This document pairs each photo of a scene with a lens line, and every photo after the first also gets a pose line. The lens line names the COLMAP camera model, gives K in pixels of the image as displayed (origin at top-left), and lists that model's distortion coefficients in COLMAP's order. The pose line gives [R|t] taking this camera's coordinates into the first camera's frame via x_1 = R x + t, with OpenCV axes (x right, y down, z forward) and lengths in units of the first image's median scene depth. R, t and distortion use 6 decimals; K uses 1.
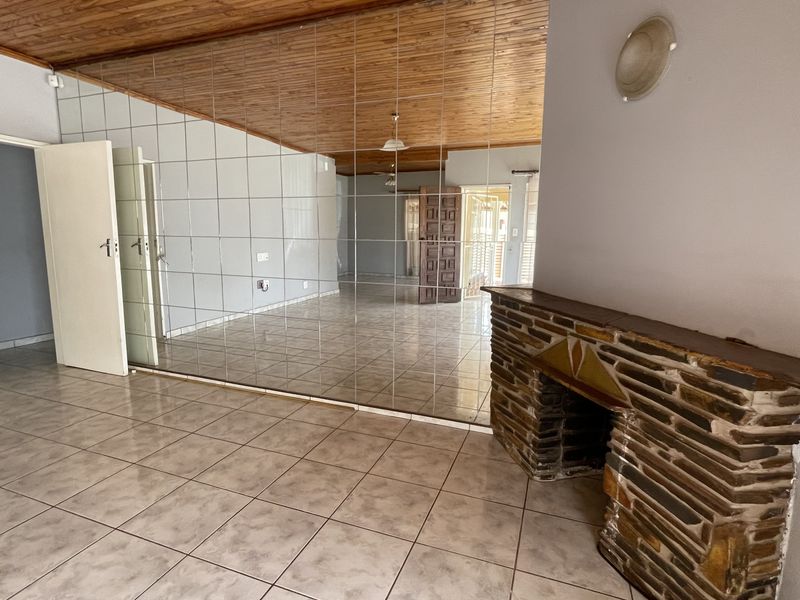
lens RADIAL K [[437.8, 0, 396.7], [0, 437.8, 301.0], [0, 0, 1]] dist [-0.004779, 0.002468]
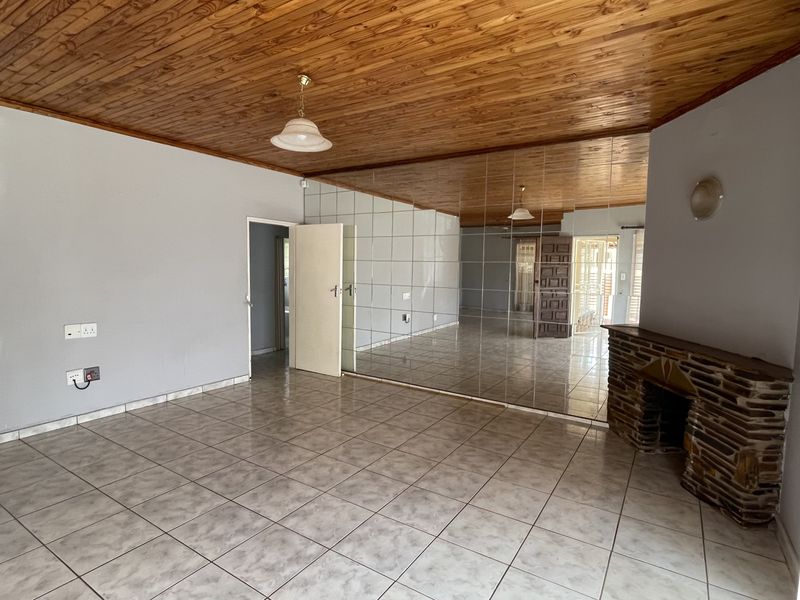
lens RADIAL K [[437.8, 0, 396.7], [0, 437.8, 301.0], [0, 0, 1]] dist [-0.004779, 0.002468]
pose [[0.978251, 0.021402, -0.206317, -0.221113], [-0.036763, 0.996805, -0.070907, 0.020684], [0.204140, 0.076950, 0.975913, -0.732791]]
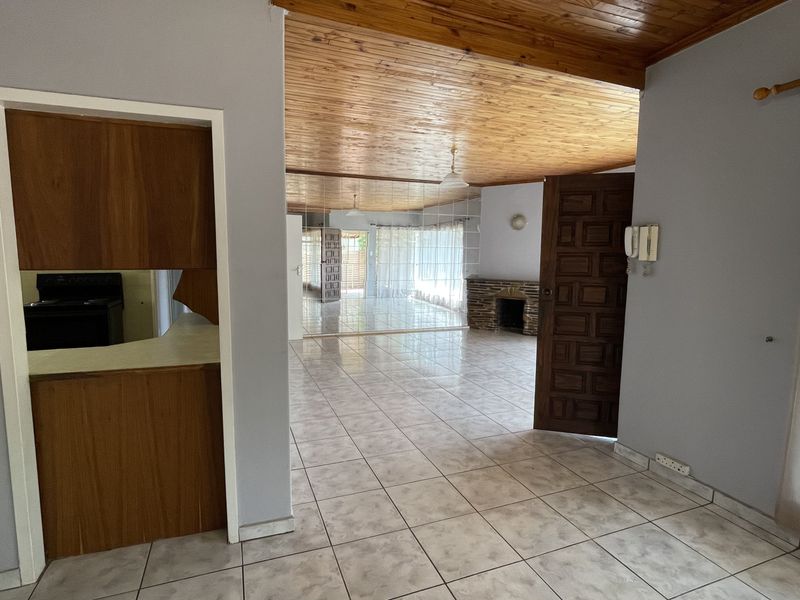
lens RADIAL K [[437.8, 0, 396.7], [0, 437.8, 301.0], [0, 0, 1]] dist [-0.004779, 0.002468]
pose [[0.739101, -0.079272, 0.668914, -2.657018], [0.106862, 0.994274, -0.000245, 0.086115], [-0.665064, 0.071663, 0.743340, -1.119960]]
